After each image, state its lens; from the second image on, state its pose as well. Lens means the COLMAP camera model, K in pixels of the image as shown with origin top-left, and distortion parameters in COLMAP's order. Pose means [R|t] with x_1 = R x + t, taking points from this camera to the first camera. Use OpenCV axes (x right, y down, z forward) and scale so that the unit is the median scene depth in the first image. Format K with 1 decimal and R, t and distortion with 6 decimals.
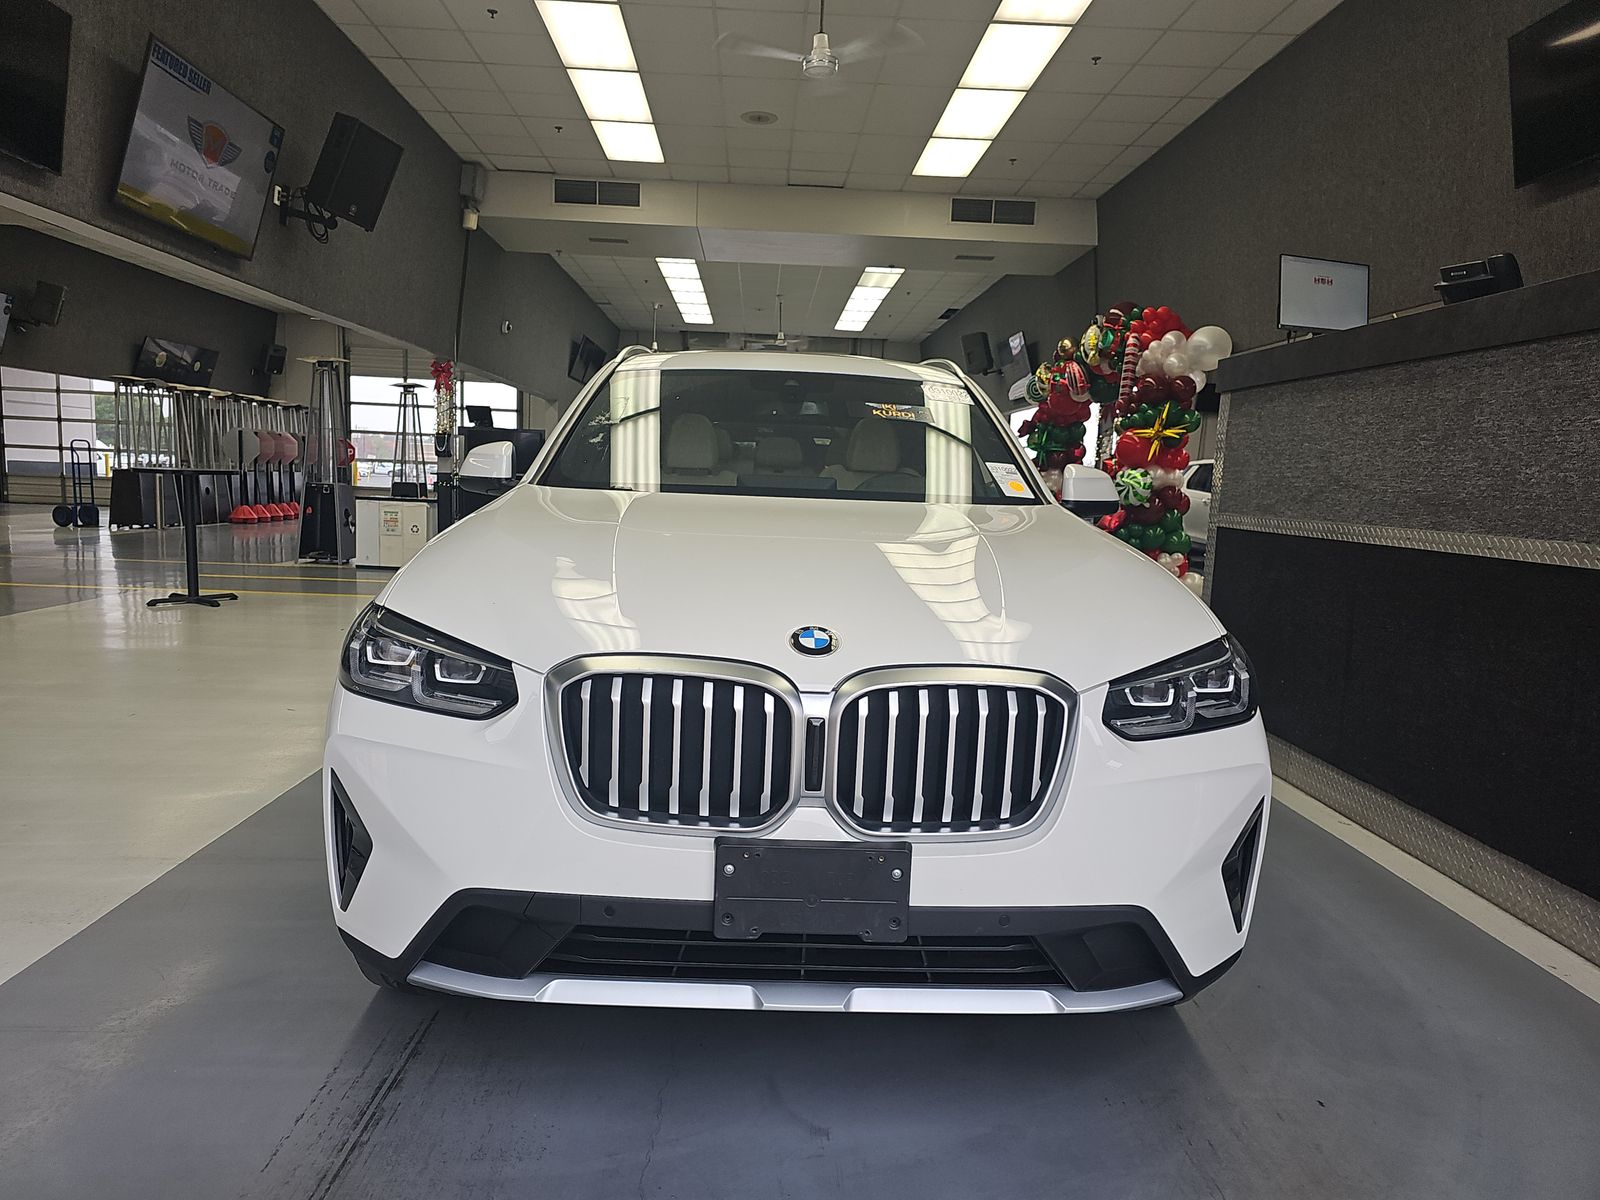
lens RADIAL K [[1049.4, 0, 798.6], [0, 1049.4, 602.4], [0, 0, 1]] dist [0.045853, -0.034453]
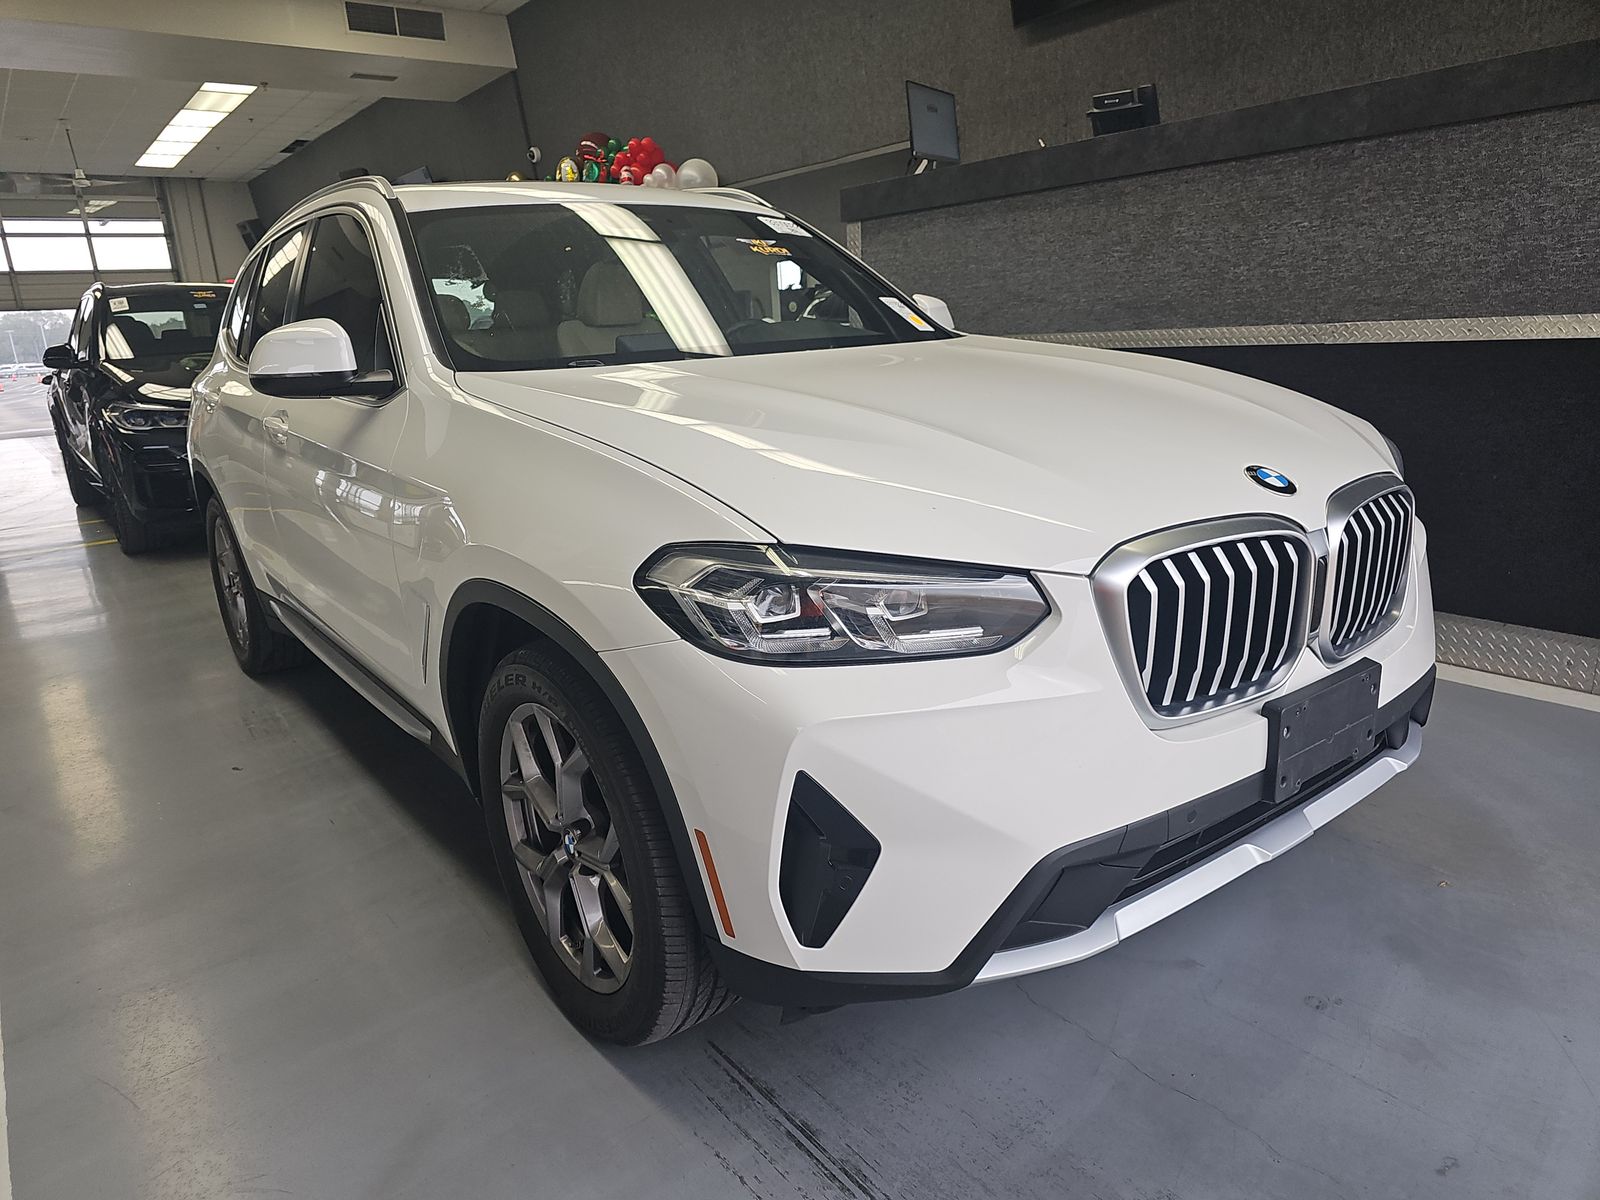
lens RADIAL K [[1049.4, 0, 787.6], [0, 1049.4, 600.3], [0, 0, 1]] dist [0.045853, -0.034453]
pose [[0.816999, -0.228308, 0.529517, -0.390540], [0.155345, 0.971474, 0.179180, -0.043298], [-0.555320, -0.064132, 0.829160, 0.200971]]
